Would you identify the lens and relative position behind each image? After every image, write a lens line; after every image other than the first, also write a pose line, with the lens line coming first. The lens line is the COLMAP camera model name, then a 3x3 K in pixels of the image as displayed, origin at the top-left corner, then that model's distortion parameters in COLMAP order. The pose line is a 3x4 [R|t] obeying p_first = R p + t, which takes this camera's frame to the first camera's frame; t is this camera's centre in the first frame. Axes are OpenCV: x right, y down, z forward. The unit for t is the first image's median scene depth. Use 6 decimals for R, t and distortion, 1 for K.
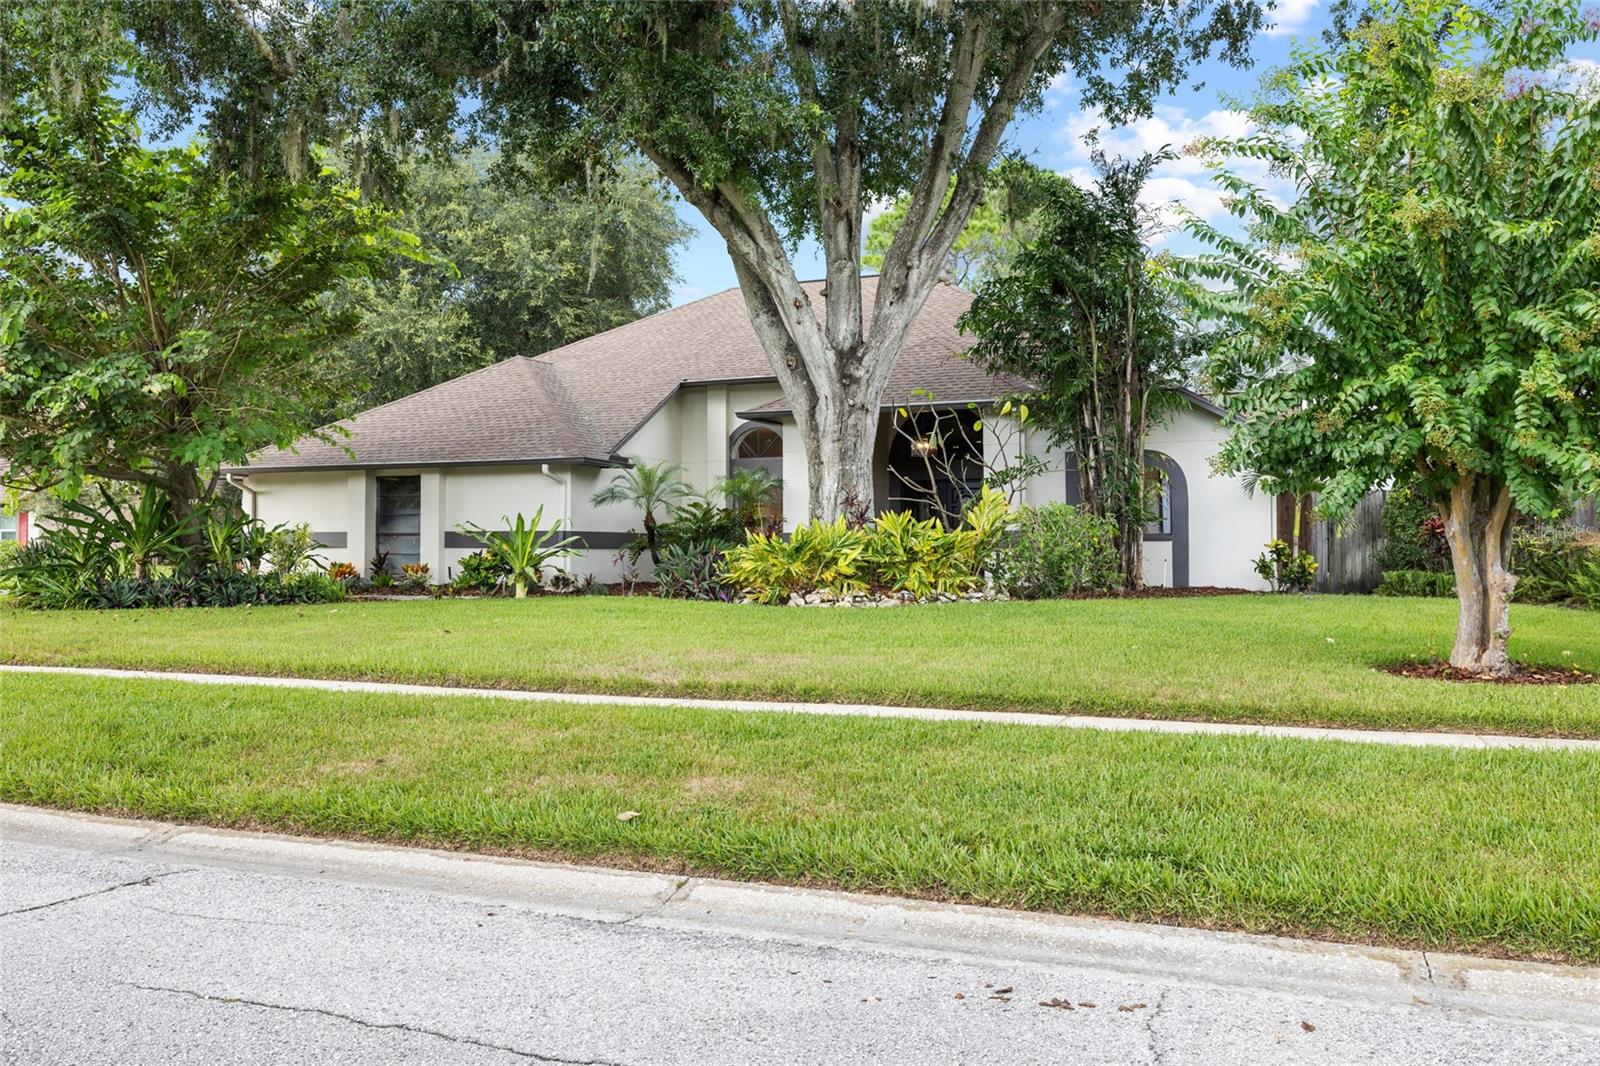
lens RADIAL K [[1288.3, 0, 800.0], [0, 1288.3, 497.7], [0, 0, 1]] dist [-0.010280, -0.002181]
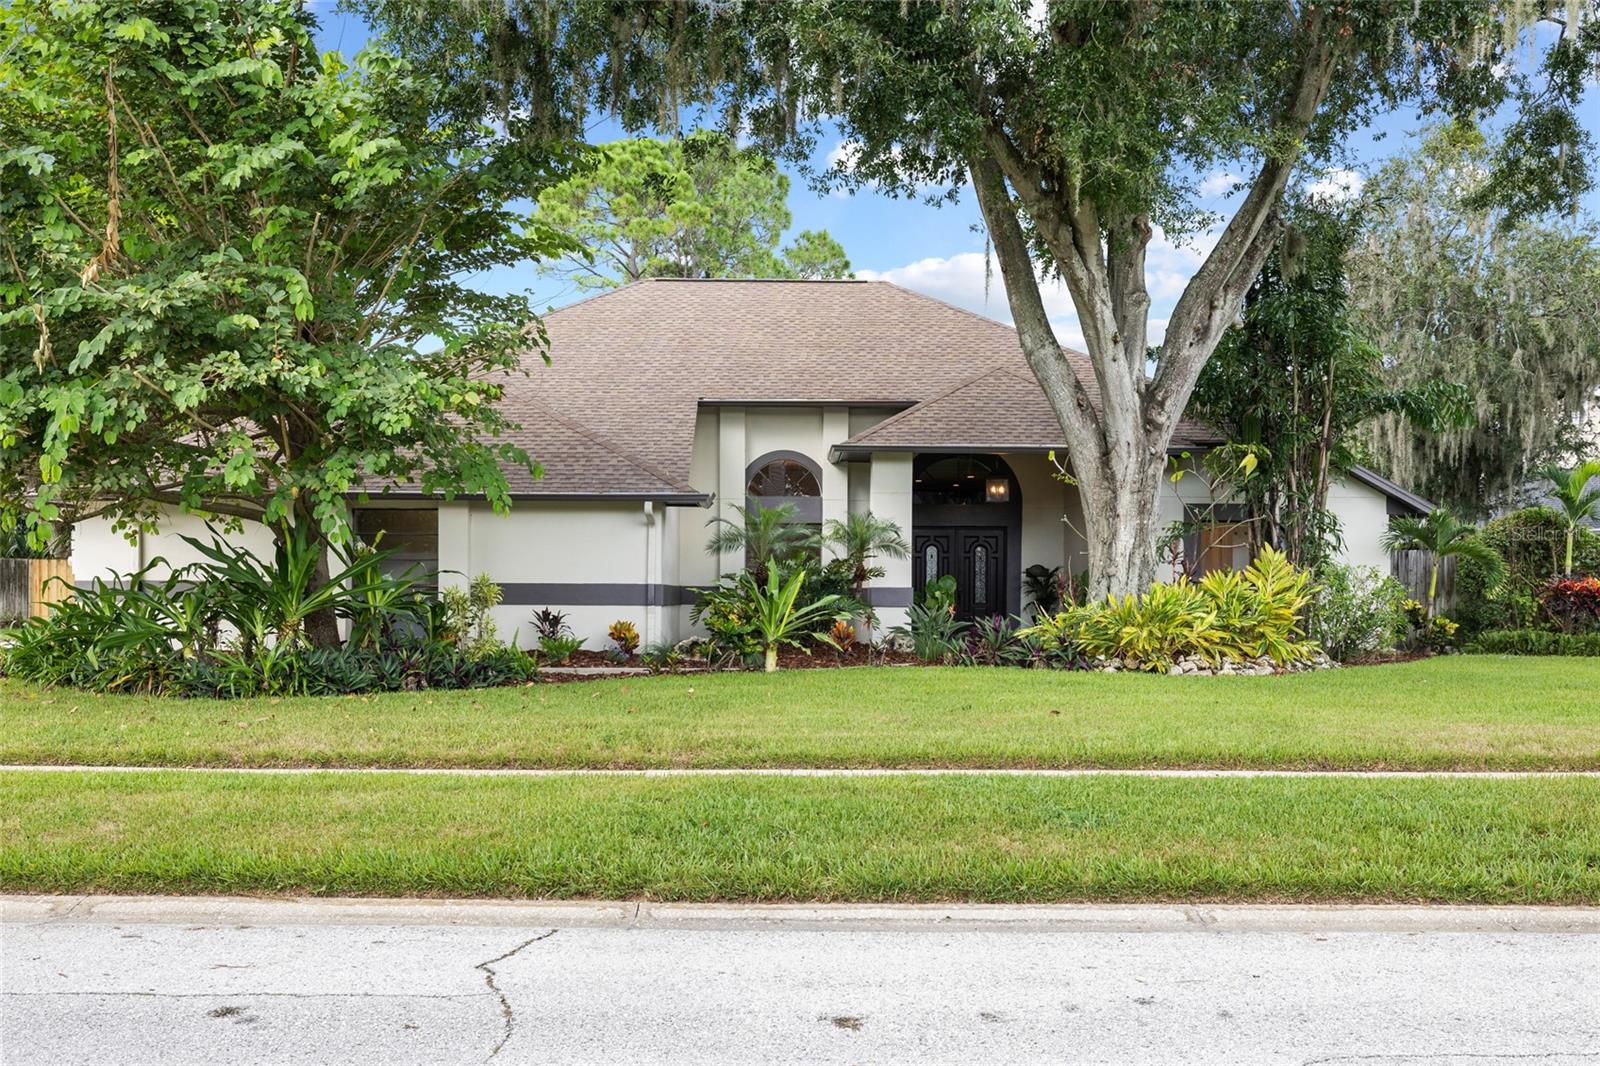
lens RADIAL K [[1610.4, 0, 800.0], [0, 1610.4, 574.8], [0, 0, 1]] dist [0.004916, -0.000823]
pose [[0.911541, 0.008822, 0.411114, -0.655629], [-0.021080, 0.999458, 0.025294, -0.009599], [-0.410668, -0.031723, 0.911233, 0.059507]]
